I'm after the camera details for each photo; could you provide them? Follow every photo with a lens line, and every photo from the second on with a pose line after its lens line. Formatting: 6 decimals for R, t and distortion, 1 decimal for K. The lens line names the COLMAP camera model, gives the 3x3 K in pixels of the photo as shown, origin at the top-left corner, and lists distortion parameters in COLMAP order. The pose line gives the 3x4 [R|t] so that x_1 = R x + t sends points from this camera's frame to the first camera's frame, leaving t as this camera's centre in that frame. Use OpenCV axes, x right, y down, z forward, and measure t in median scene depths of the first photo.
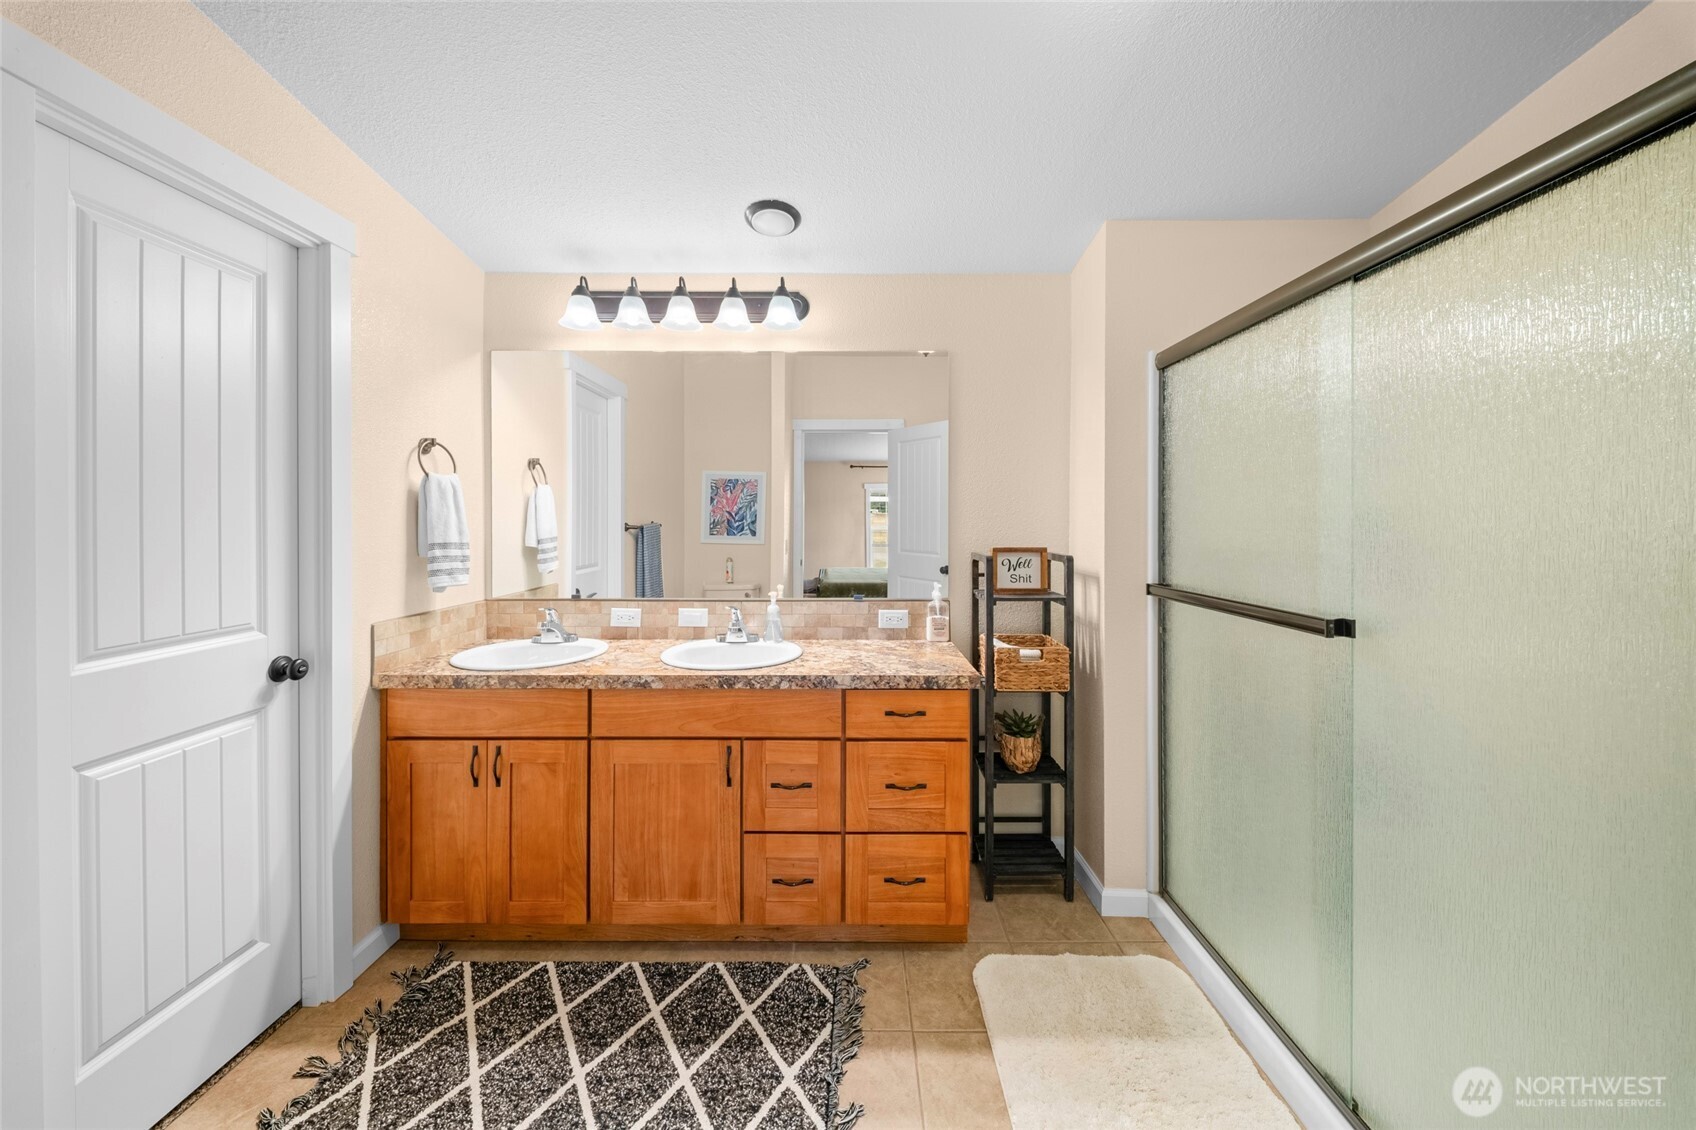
lens RADIAL K [[590.3, 0, 850.5], [0, 590.3, 523.1], [0, 0, 1]] dist [0.000244, -0.000004]
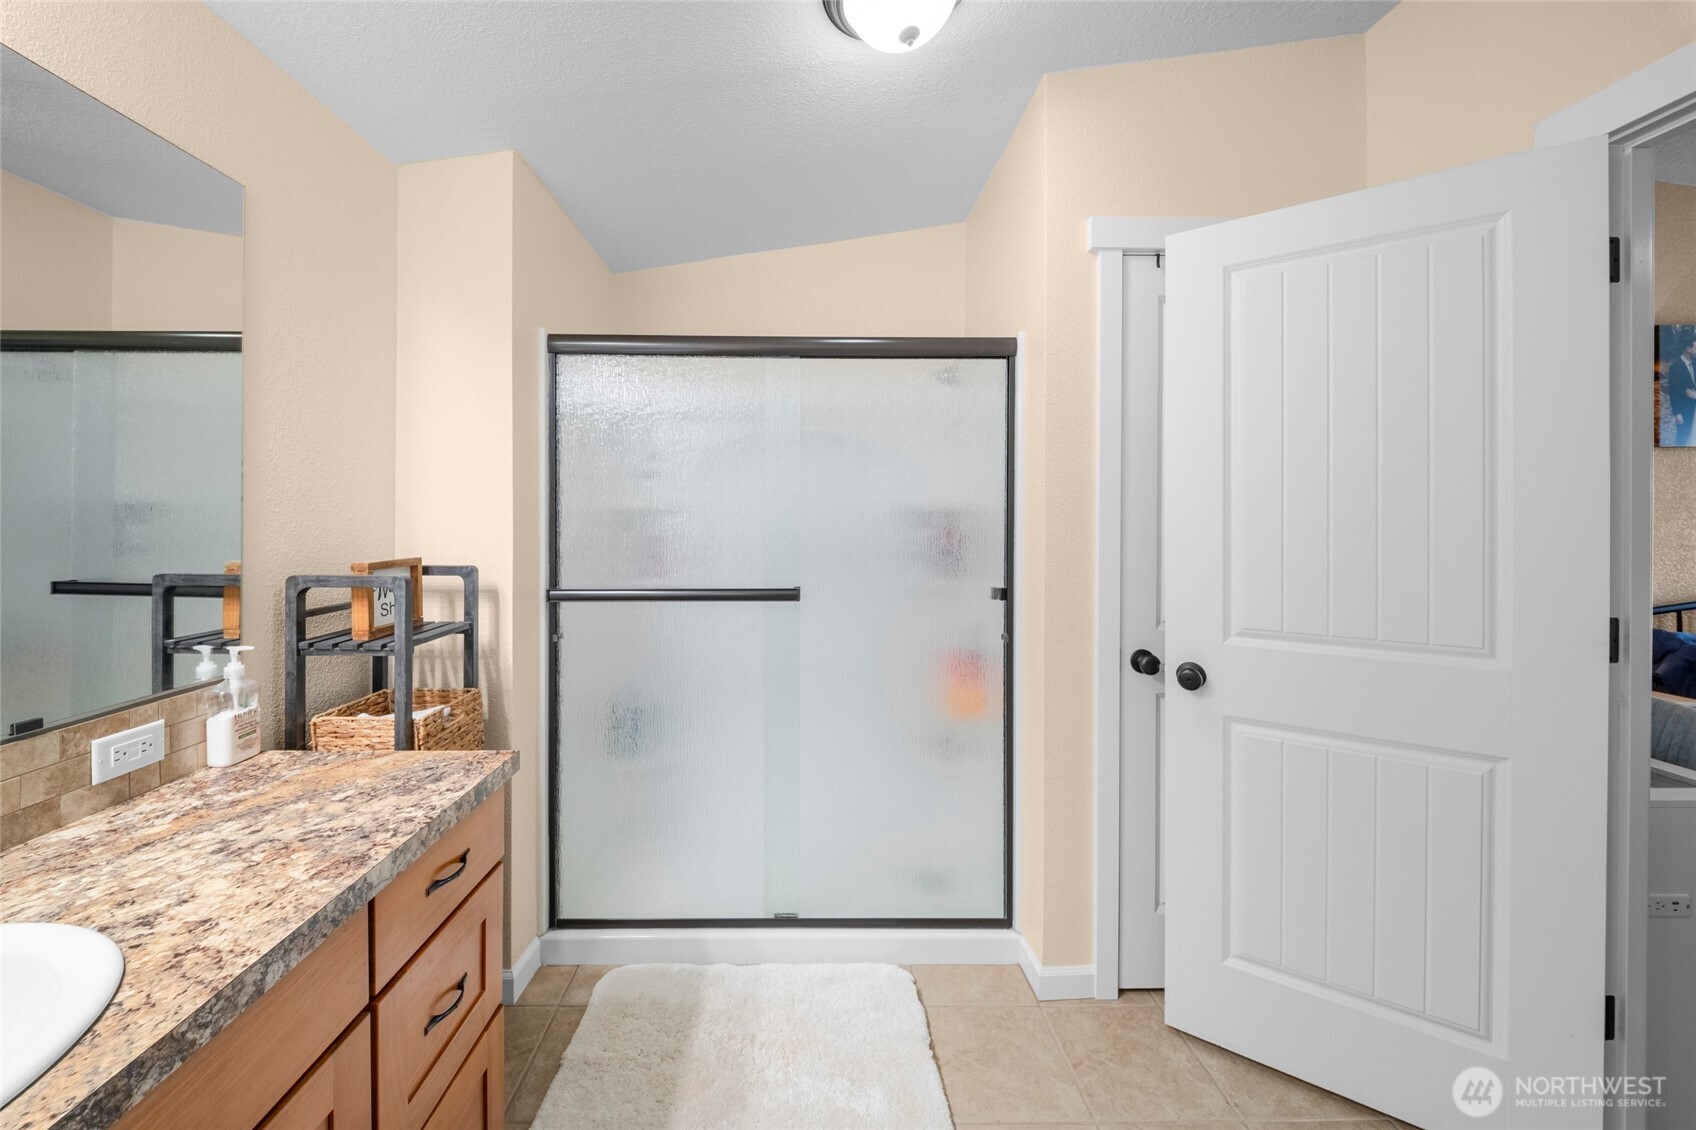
lens RADIAL K [[598.7, 0, 849.4], [0, 598.7, 525.7], [0, 0, 1]] dist [-0.000454, -0.000105]
pose [[-0.011687, -0.007134, 0.999906, -0.366022], [-0.001970, 0.999973, 0.007112, -0.001886], [-0.999930, -0.001887, -0.011700, 0.501036]]
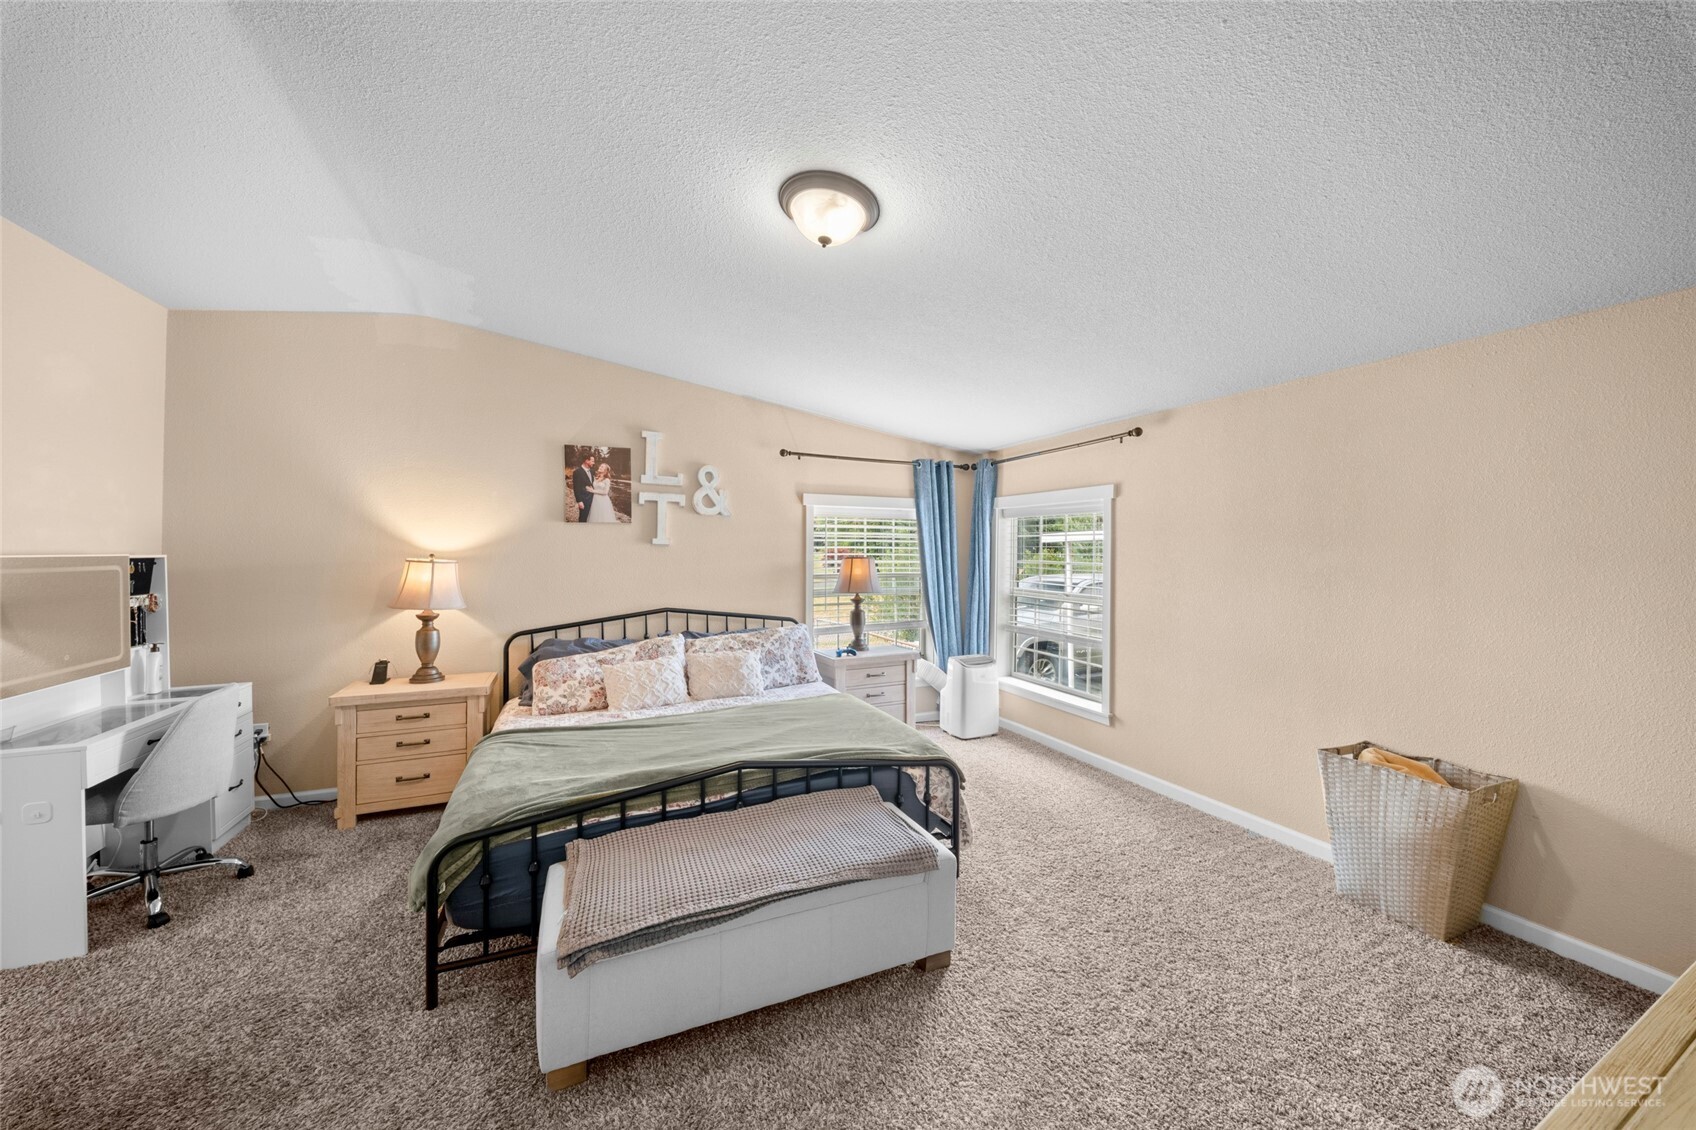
lens RADIAL K [[598.0, 0, 851.4], [0, 598.0, 556.7], [0, 0, 1]] dist [-0.008640, -0.000288]
pose [[-0.434803, -0.003429, 0.900519, -1.277683], [-0.001759, 0.999994, 0.002959, -0.053999], [-0.900524, -0.000297, -0.434807, -1.145968]]
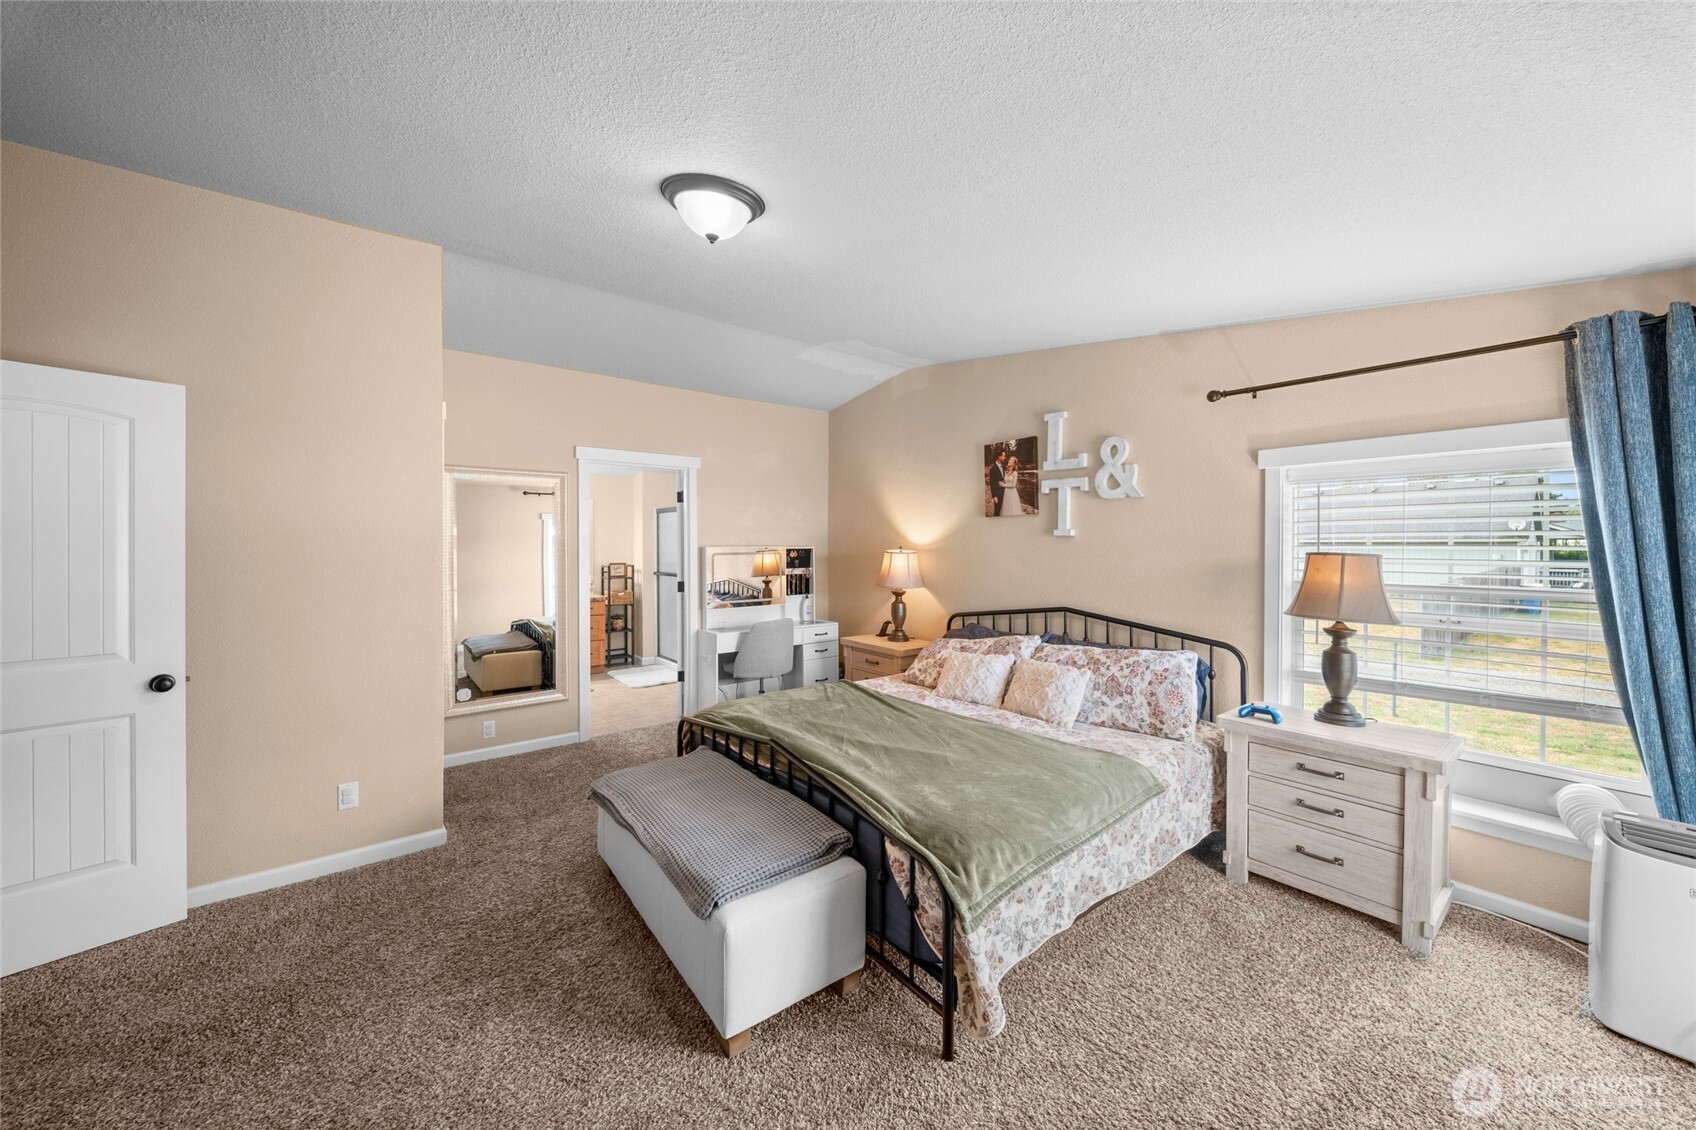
lens RADIAL K [[606.5, 0, 848.4], [0, 606.5, 546.6], [0, 0, 1]] dist [0.000508, -0.000071]
pose [[0.780749, -0.001717, 0.624843, -0.836799], [-0.000541, 0.999994, 0.003424, -0.062374], [-0.624845, -0.003011, 0.780743, -2.486335]]
